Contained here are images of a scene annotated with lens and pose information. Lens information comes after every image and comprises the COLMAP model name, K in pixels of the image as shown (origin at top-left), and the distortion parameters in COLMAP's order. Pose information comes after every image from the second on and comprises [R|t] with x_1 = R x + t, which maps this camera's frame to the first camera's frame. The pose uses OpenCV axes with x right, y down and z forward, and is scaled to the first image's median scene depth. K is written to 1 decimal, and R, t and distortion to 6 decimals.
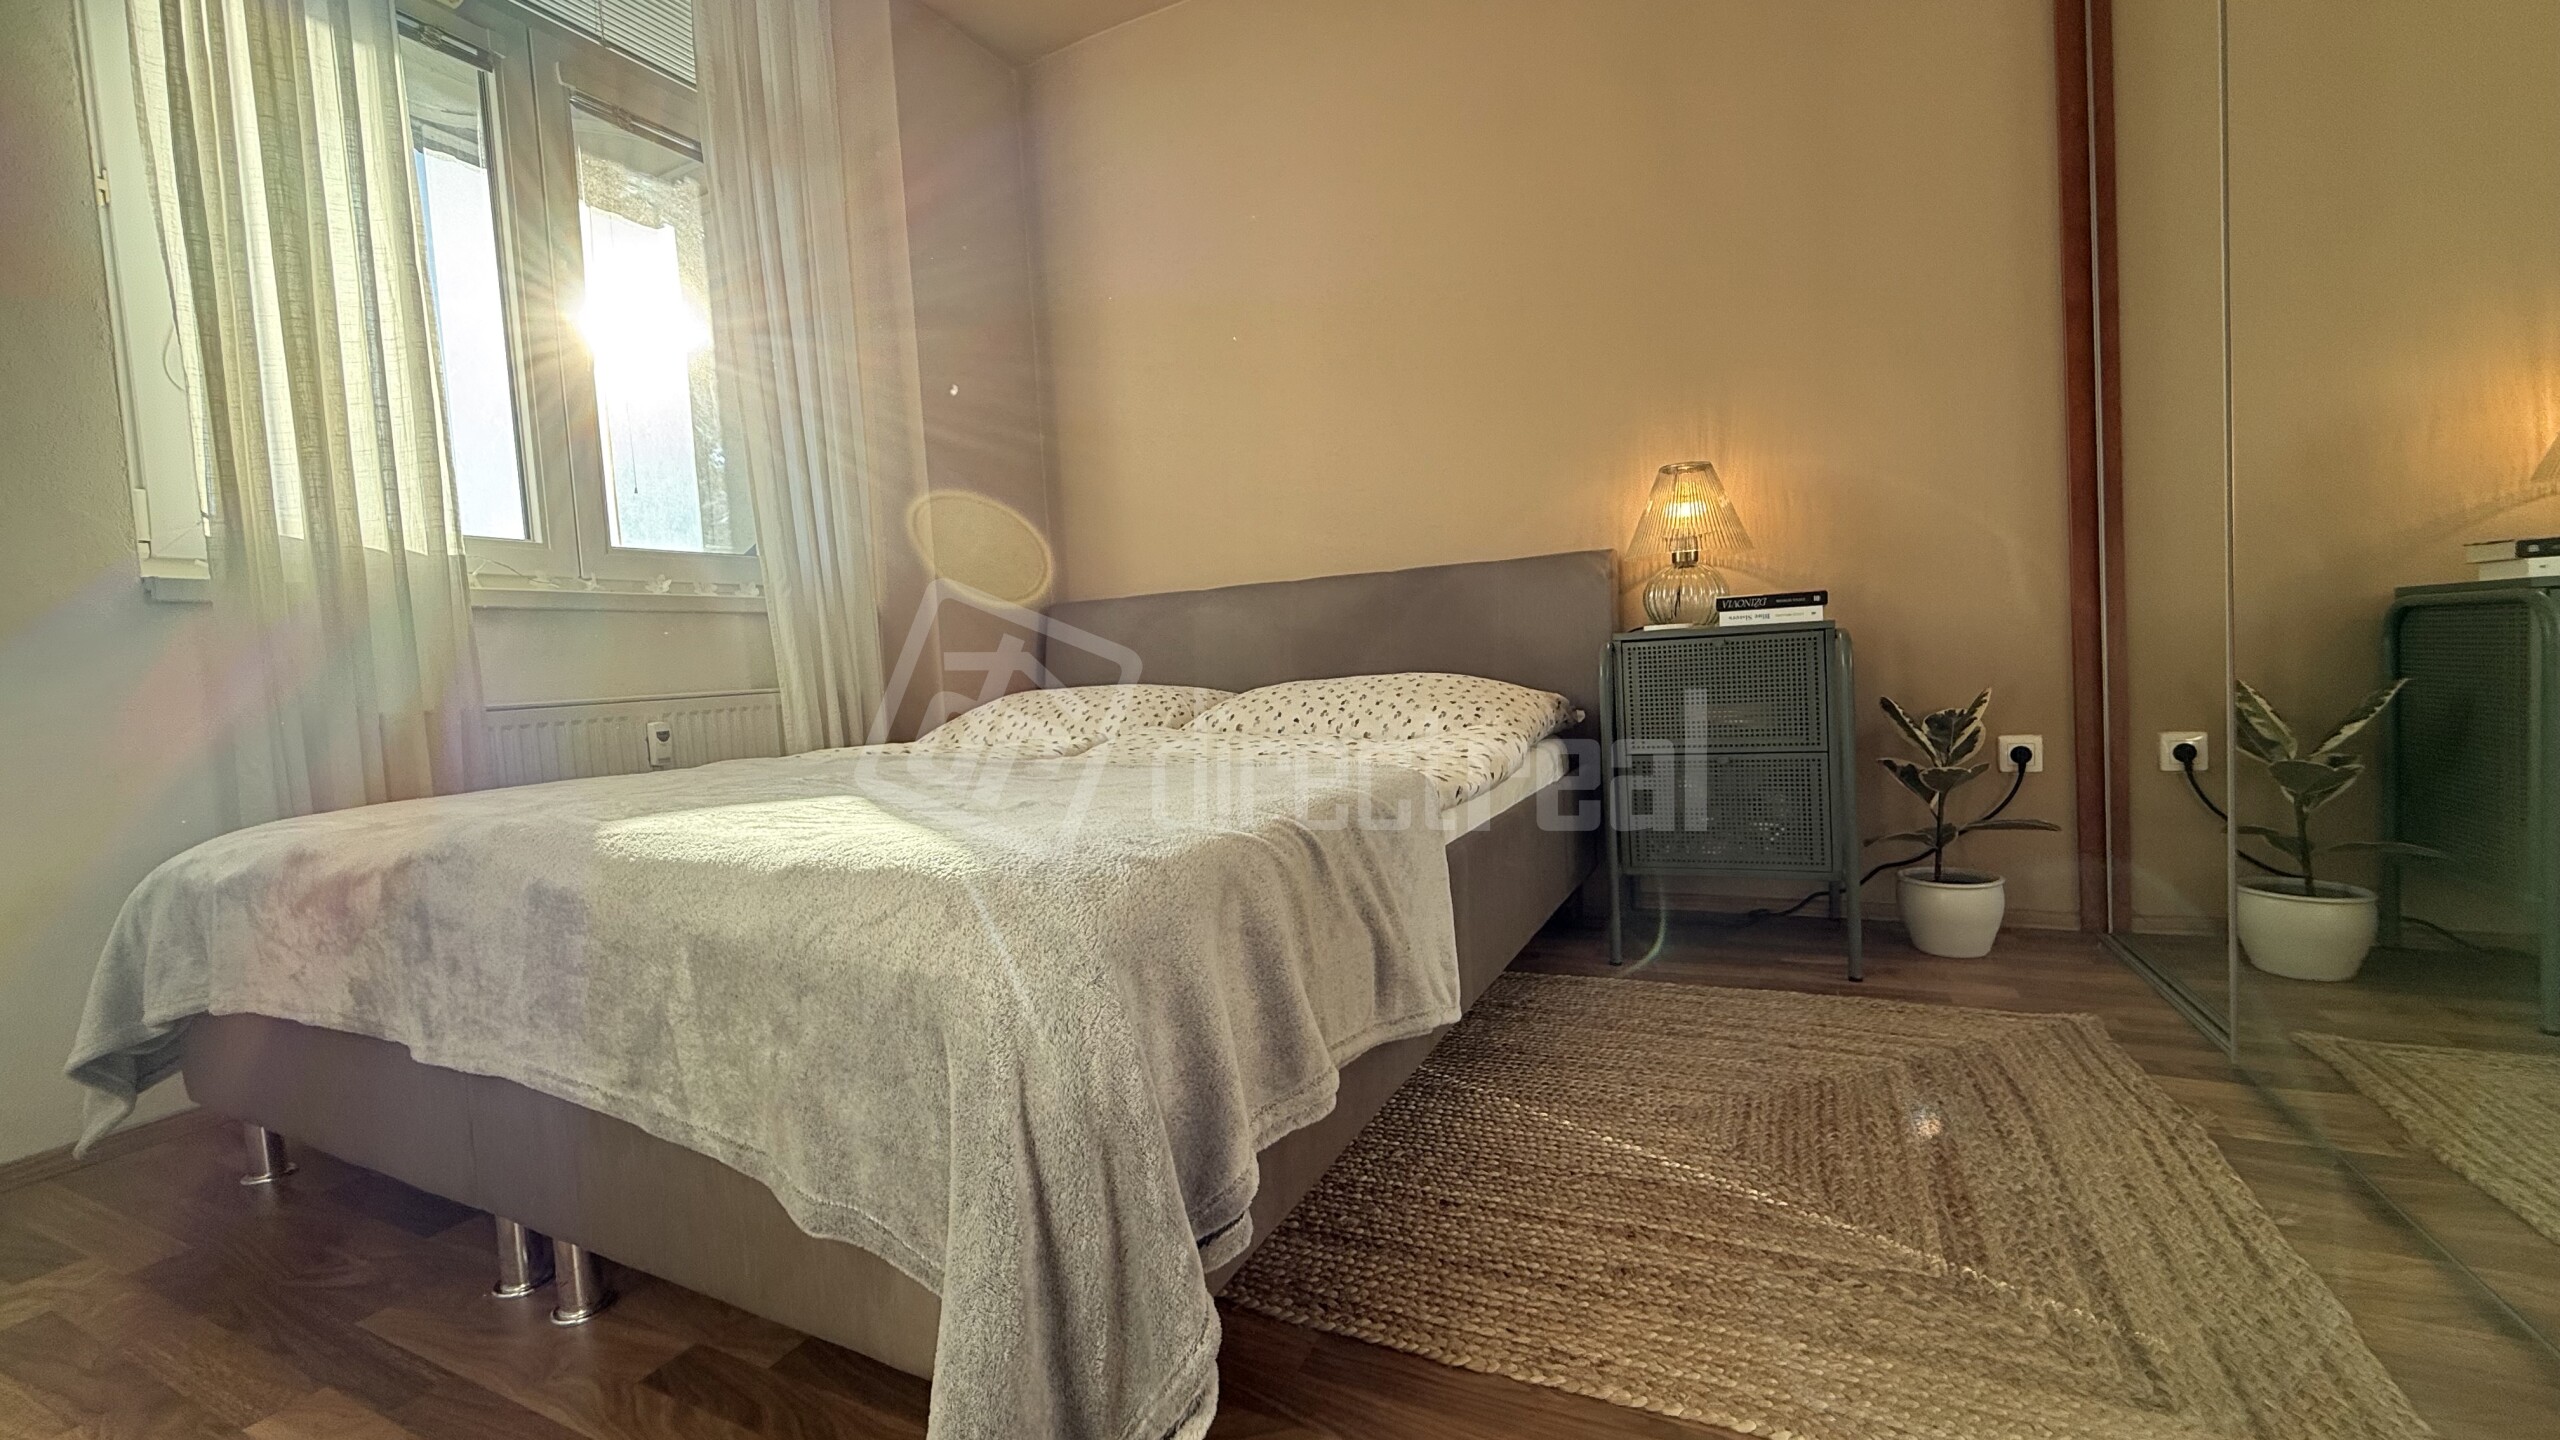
lens RADIAL K [[1020.2, 0, 1273.5], [0, 1020.2, 717.0], [0, 0, 1]] dist [0.000076, 0.000426]
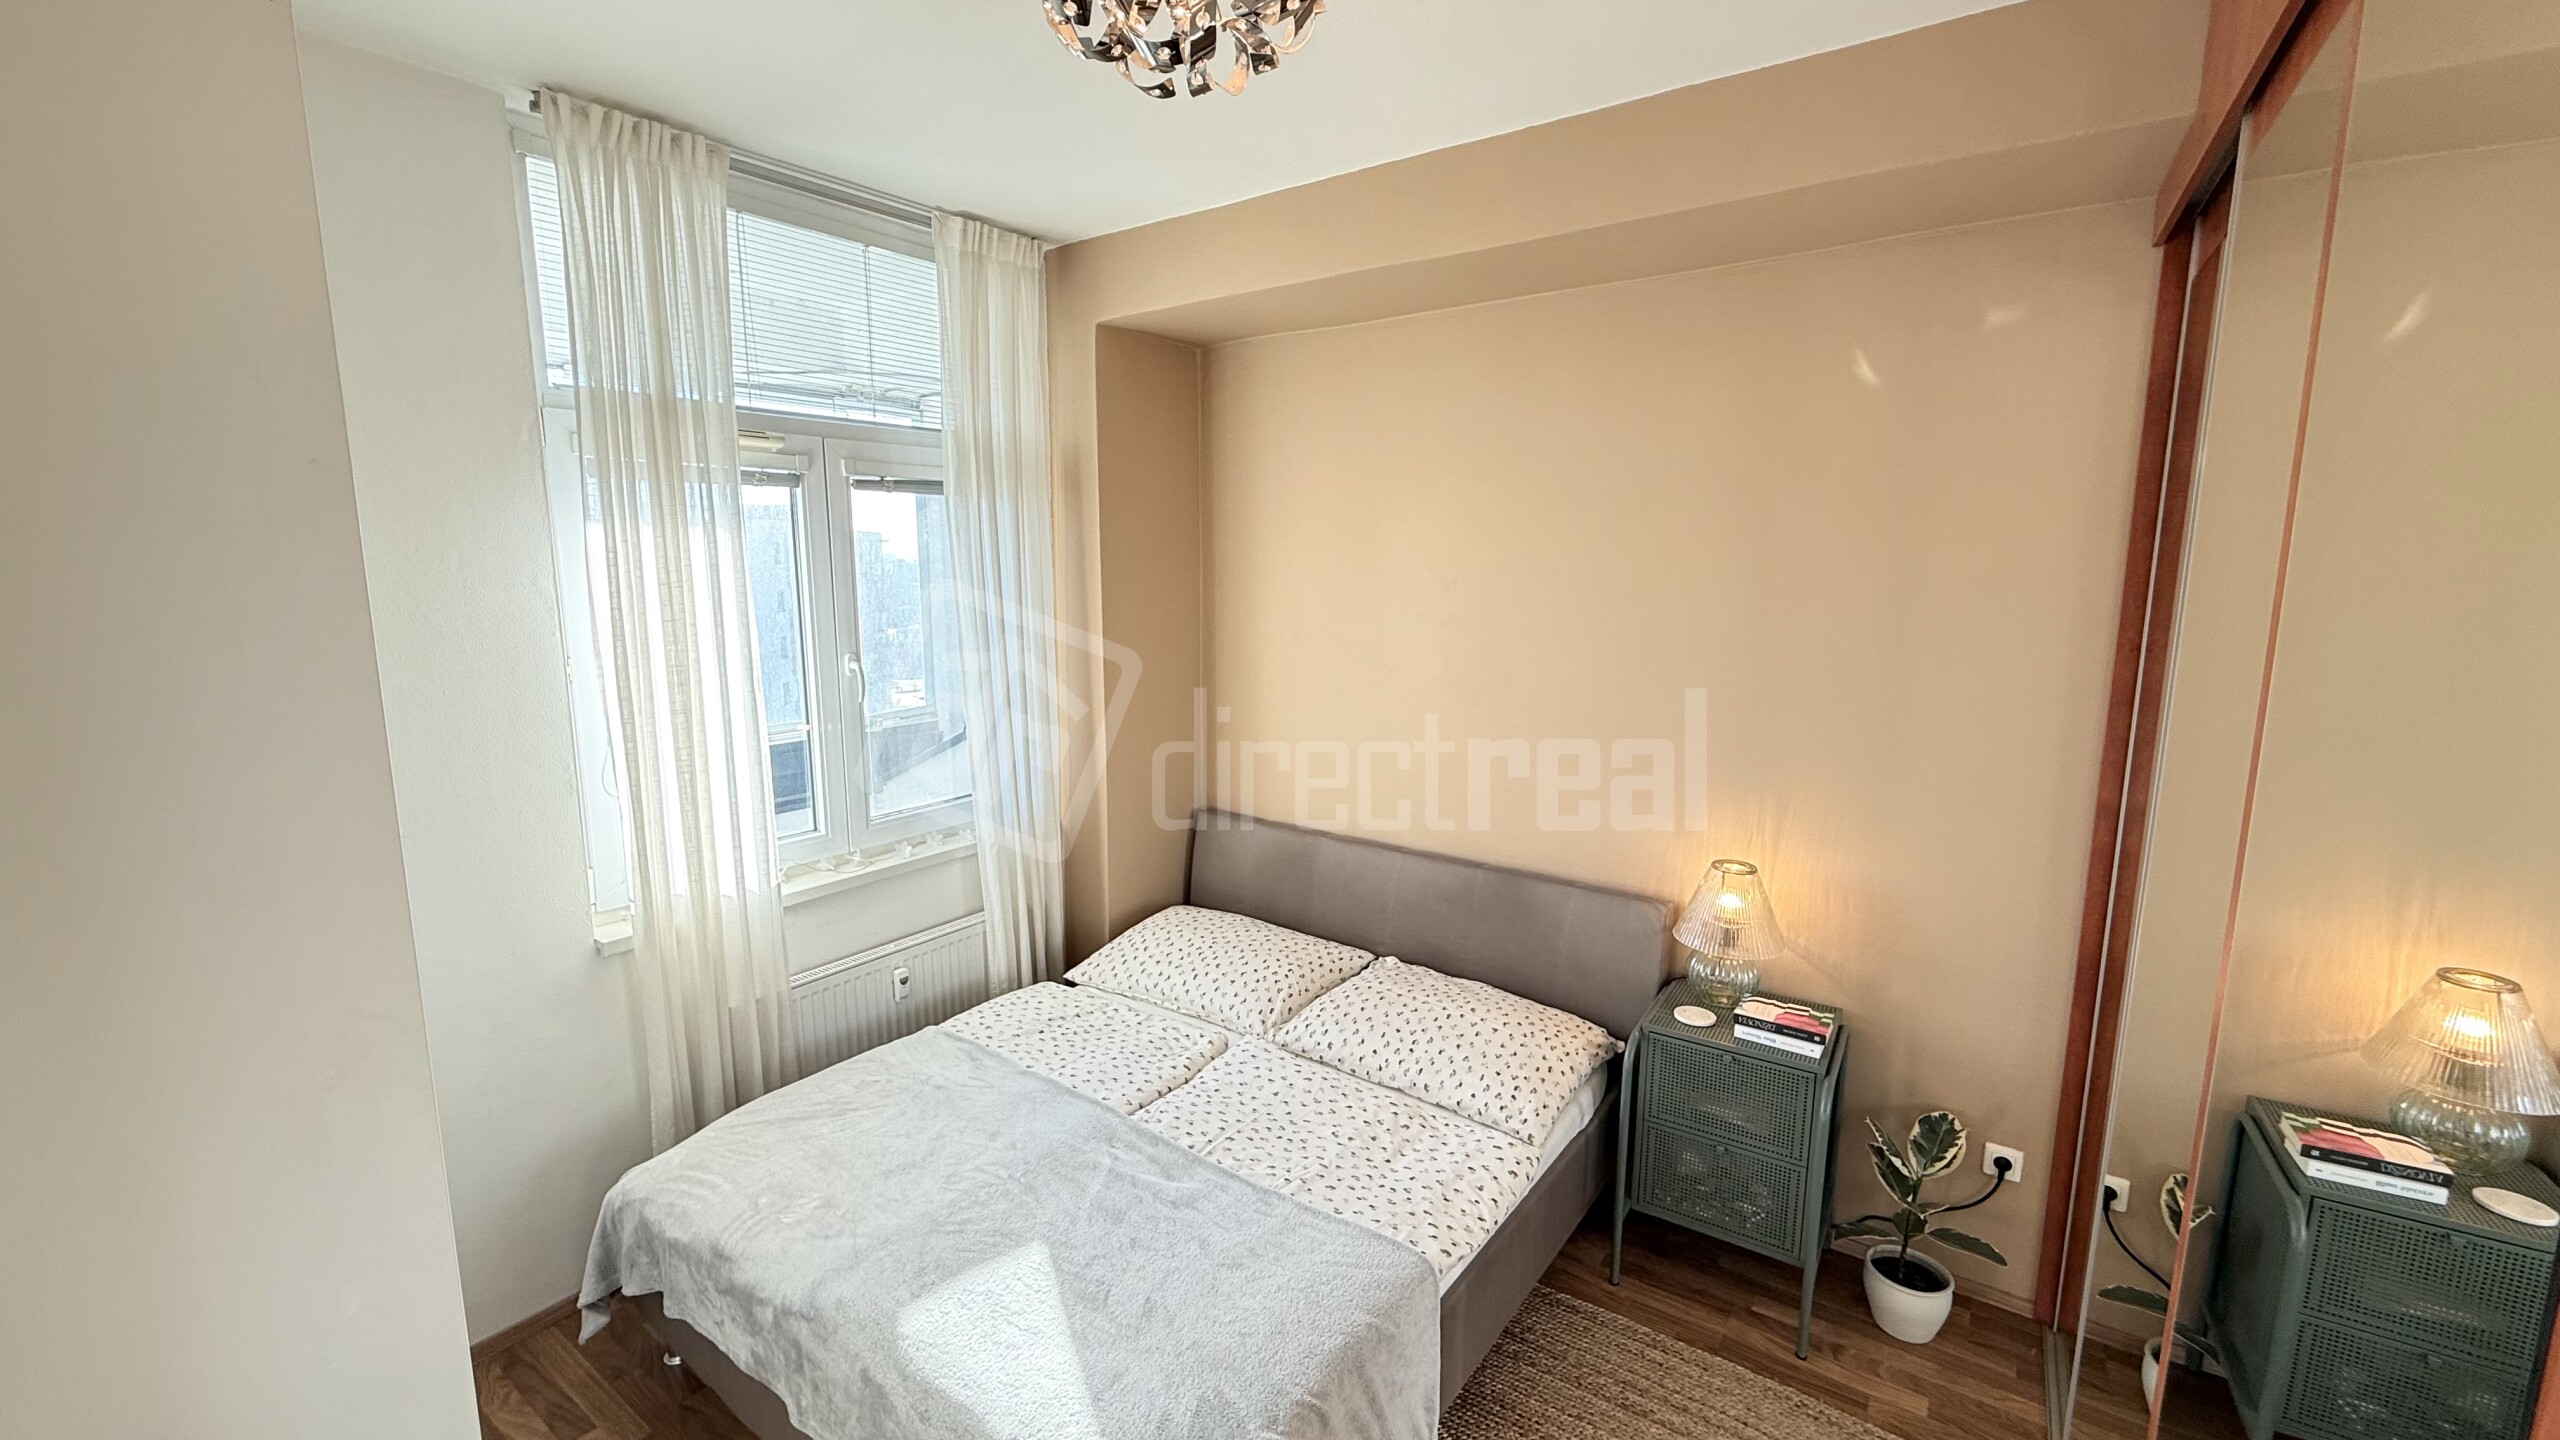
lens RADIAL K [[1023.8, 0, 1274.4], [0, 1023.8, 714.2], [0, 0, 1]] dist [0.001808, 0.000089]
pose [[0.984611, 0.087955, -0.151011, 0.053938], [-0.071123, 0.990993, 0.113469, -0.538614], [0.159631, -0.100982, 0.981998, -0.215608]]
